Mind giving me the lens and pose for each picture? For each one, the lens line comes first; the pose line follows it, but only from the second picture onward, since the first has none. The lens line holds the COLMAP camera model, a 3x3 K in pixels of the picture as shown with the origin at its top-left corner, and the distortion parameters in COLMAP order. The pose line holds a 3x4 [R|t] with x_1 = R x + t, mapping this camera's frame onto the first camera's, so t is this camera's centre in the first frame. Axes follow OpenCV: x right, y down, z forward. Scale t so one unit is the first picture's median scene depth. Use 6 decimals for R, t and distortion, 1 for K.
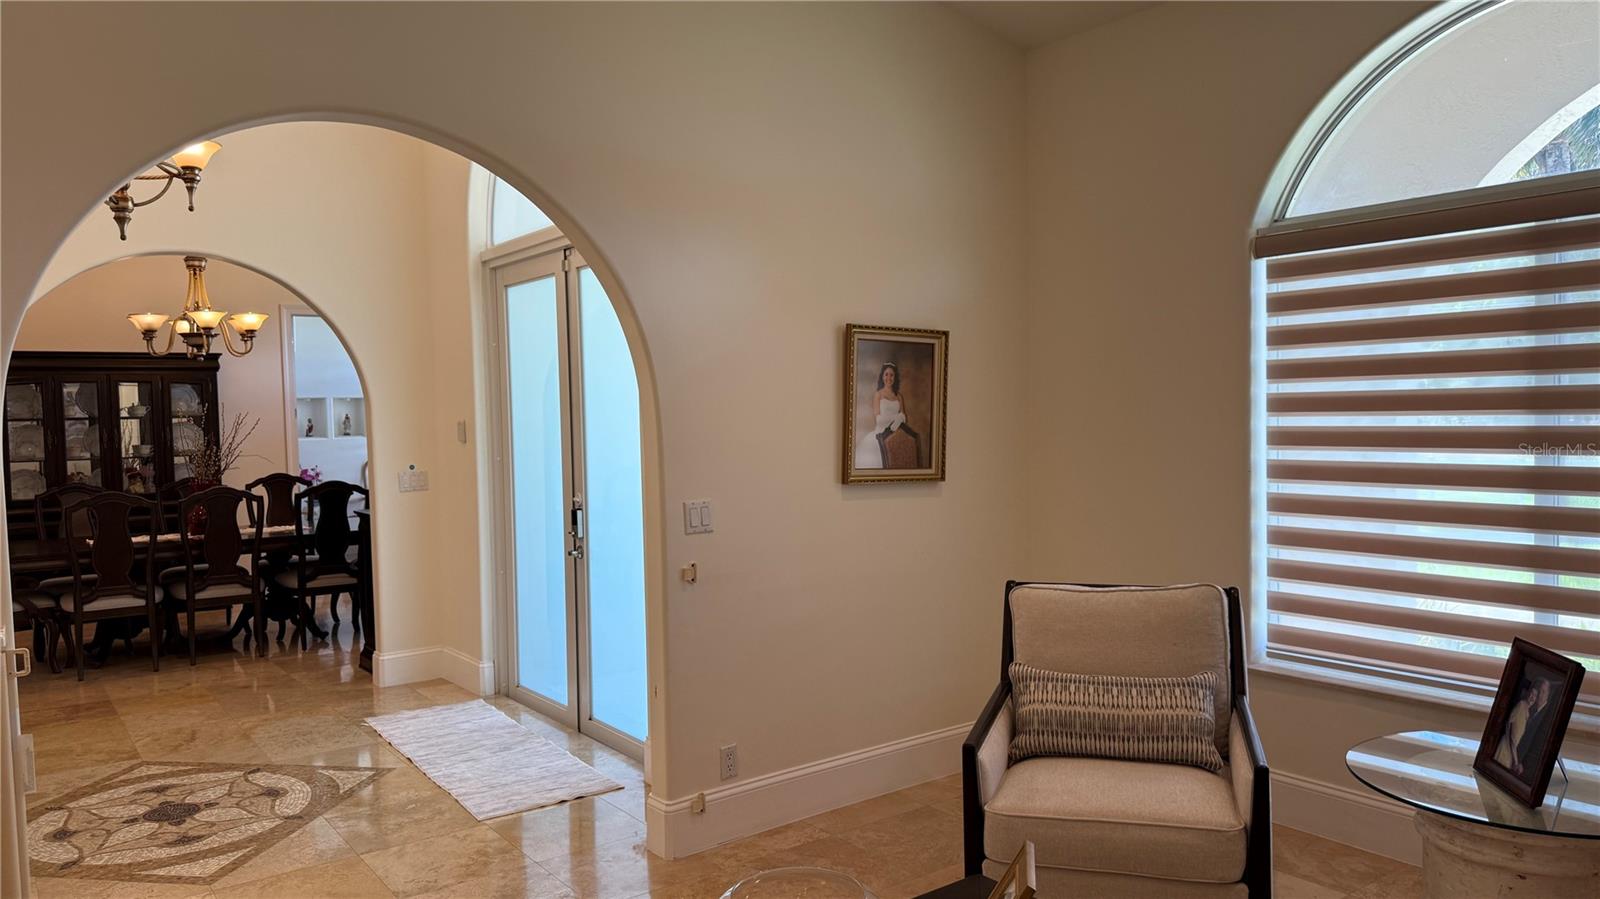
lens RADIAL K [[1115.1, 0, 800.0], [0, 1115.1, 449.5], [0, 0, 1]] dist [-0.001175, -0.001623]
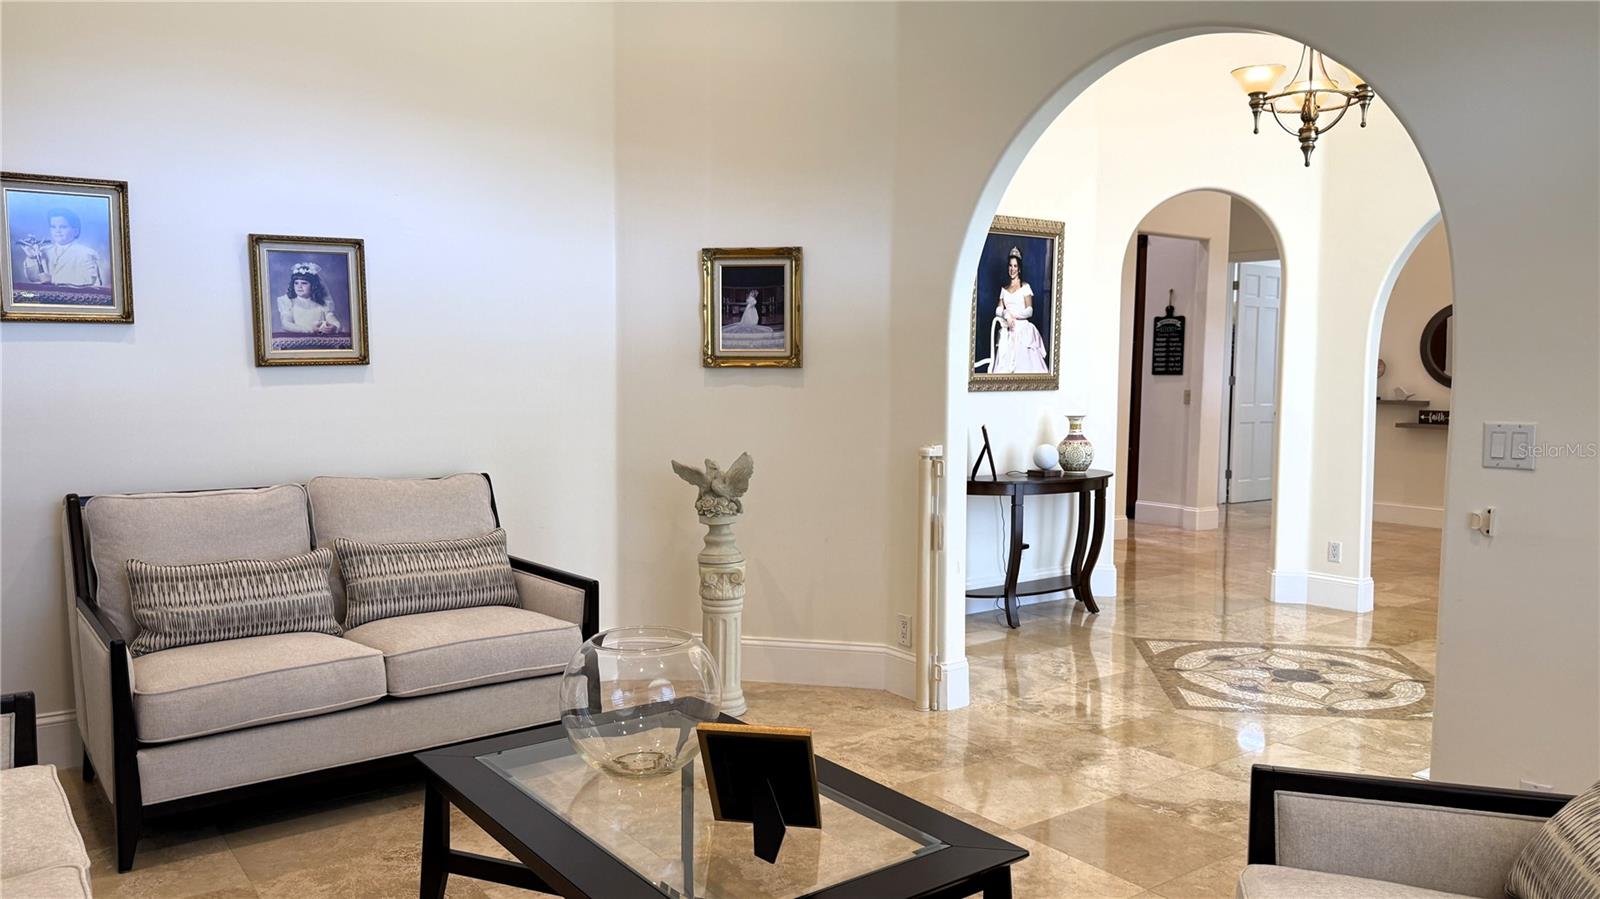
lens RADIAL K [[1115.1, 0, 800.0], [0, 1115.1, 449.5], [0, 0, 1]] dist [-0.001175, -0.001623]
pose [[0.012986, 0.094806, -0.995411, 0.541828], [-0.041765, 0.994678, 0.094191, 0.012976], [0.999043, 0.040350, 0.016876, 0.477078]]
